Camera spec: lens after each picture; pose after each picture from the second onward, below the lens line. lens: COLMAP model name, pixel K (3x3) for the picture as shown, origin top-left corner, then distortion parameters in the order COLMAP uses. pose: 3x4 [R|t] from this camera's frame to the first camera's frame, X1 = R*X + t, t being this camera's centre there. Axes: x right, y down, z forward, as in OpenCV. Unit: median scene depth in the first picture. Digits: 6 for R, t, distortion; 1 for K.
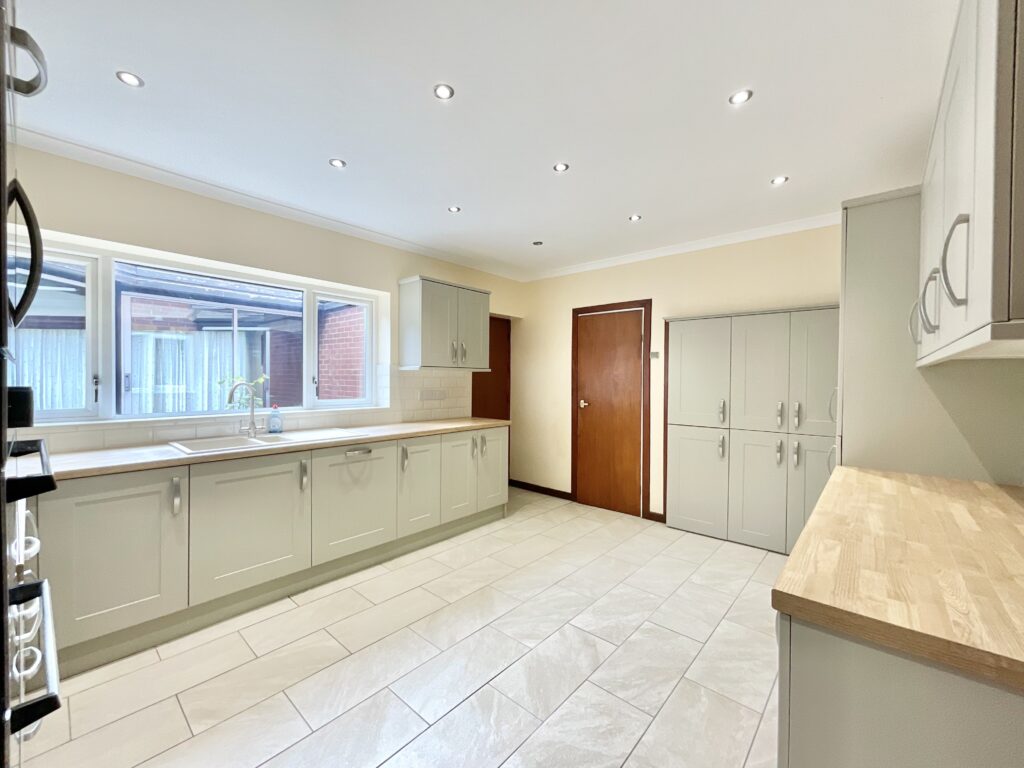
lens RADIAL K [[416.0, 0, 510.7], [0, 416.0, 382.9], [0, 0, 1]] dist [-0.002925, -0.000108]
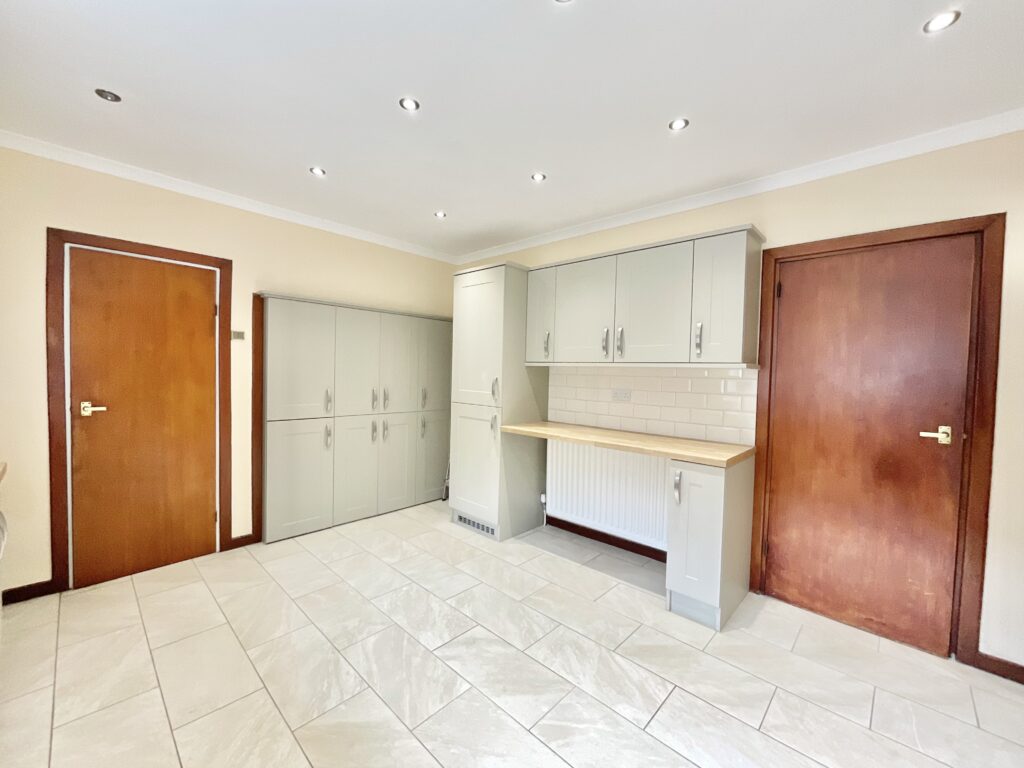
lens RADIAL K [[416.0, 0, 510.7], [0, 416.0, 382.9], [0, 0, 1]] dist [-0.002925, -0.000108]
pose [[0.032962, -0.035307, 0.998833, -0.526594], [-0.011369, 0.999298, 0.035699, -0.015566], [-0.999392, -0.012532, 0.032538, 0.601844]]
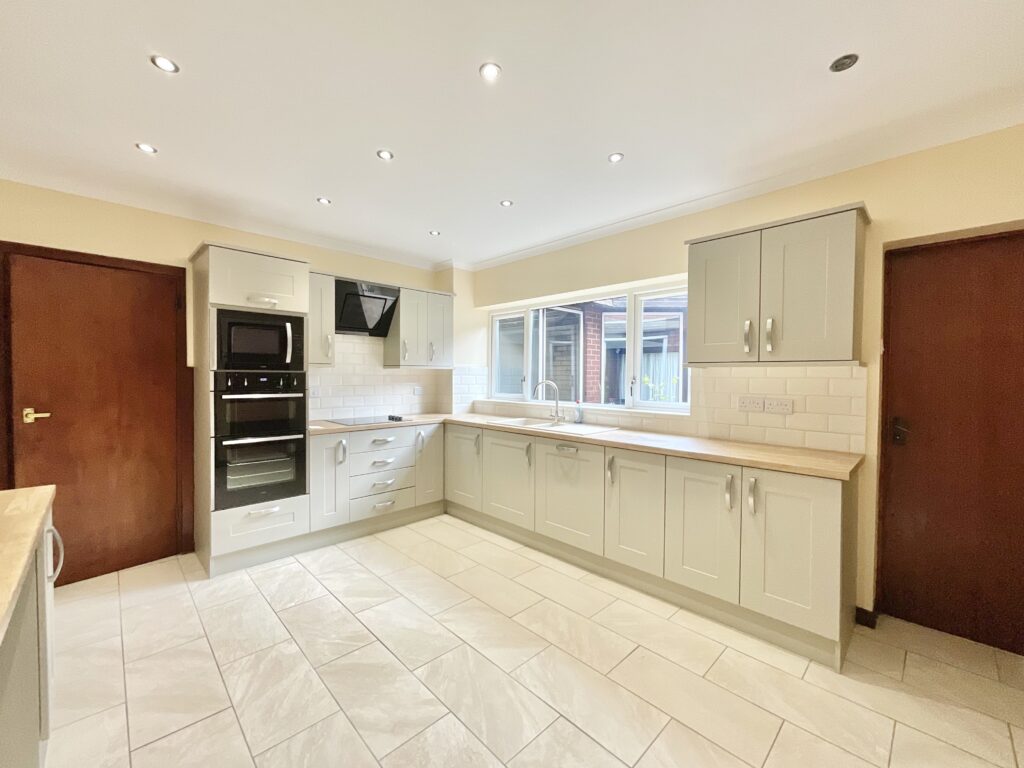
lens RADIAL K [[416.0, 0, 510.7], [0, 416.0, 382.9], [0, 0, 1]] dist [-0.002925, -0.000108]
pose [[-0.071103, 0.011008, -0.997408, 0.627686], [-0.020214, 0.999718, 0.012475, -0.007596], [0.997264, 0.021048, -0.070861, 0.848193]]
